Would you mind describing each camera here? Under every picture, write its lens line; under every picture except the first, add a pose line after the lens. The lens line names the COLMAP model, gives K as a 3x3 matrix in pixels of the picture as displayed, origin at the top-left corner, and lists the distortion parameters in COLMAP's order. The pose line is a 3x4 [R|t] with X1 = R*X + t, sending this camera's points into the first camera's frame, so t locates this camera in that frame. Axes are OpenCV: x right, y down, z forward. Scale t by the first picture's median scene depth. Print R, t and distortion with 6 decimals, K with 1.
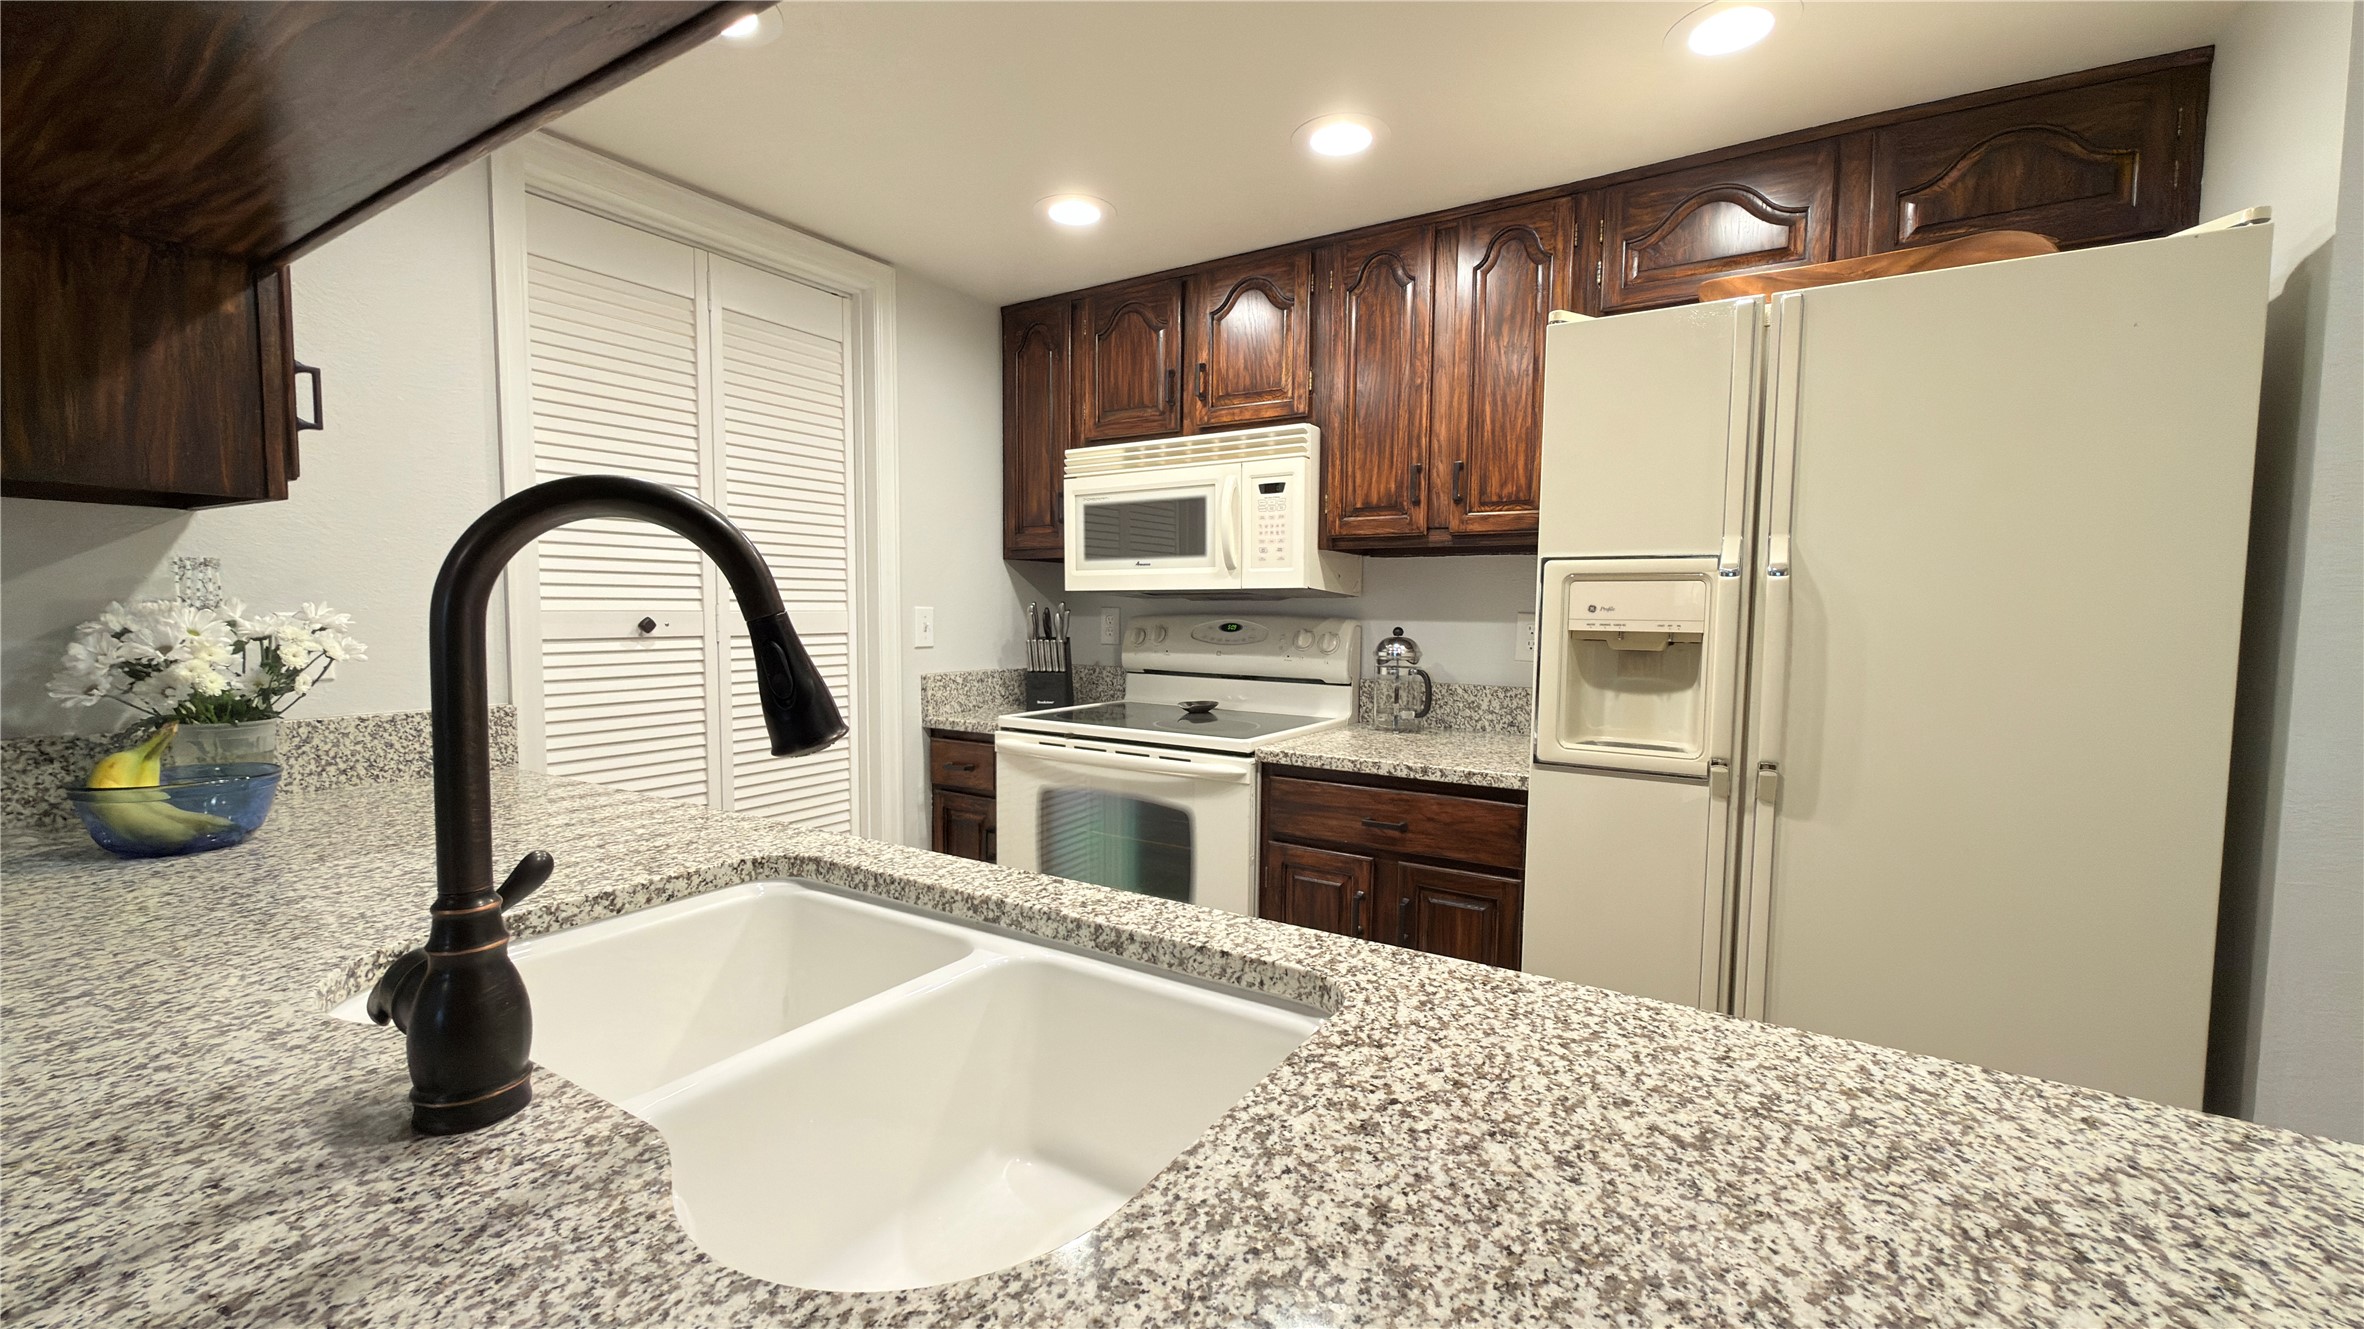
lens RADIAL K [[941.5, 0, 1194.8], [0, 941.5, 671.3], [0, 0, 1]] dist [-0.001018, 0.000479]
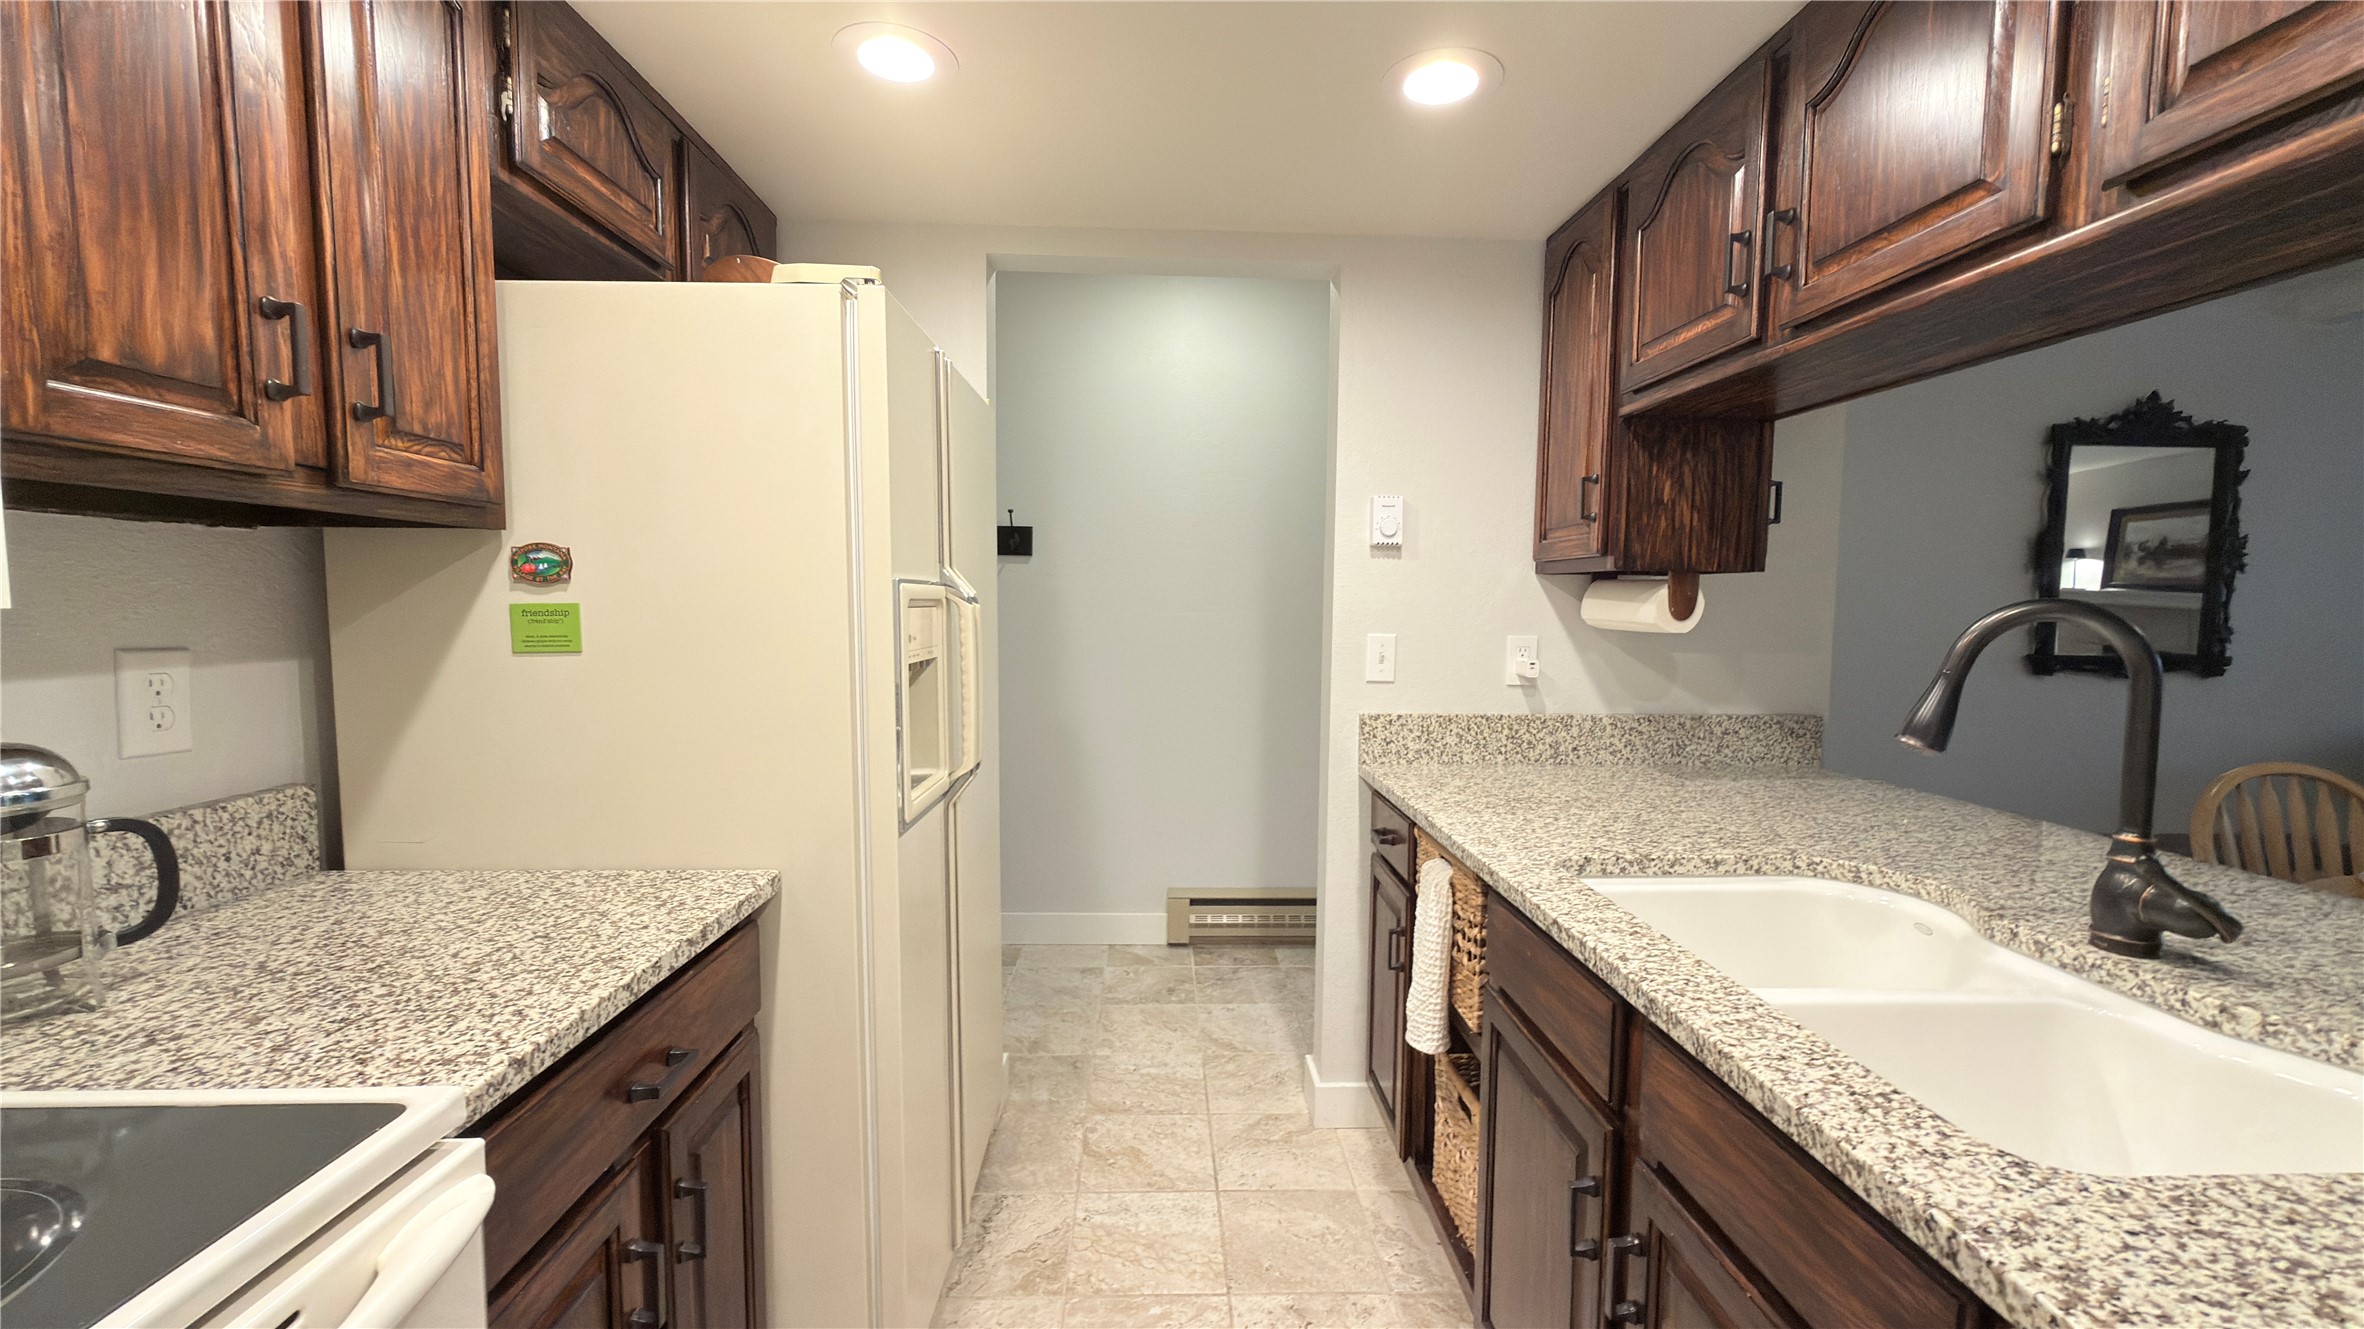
lens RADIAL K [[941.5, 0, 1180.5], [0, 941.5, 668.9], [0, 0, 1]] dist [-0.001018, 0.000479]
pose [[-0.548548, -0.076641, 0.832599, -0.303943], [0.039898, 0.992256, 0.117624, -0.088177], [-0.835167, 0.097741, -0.541242, 0.847500]]
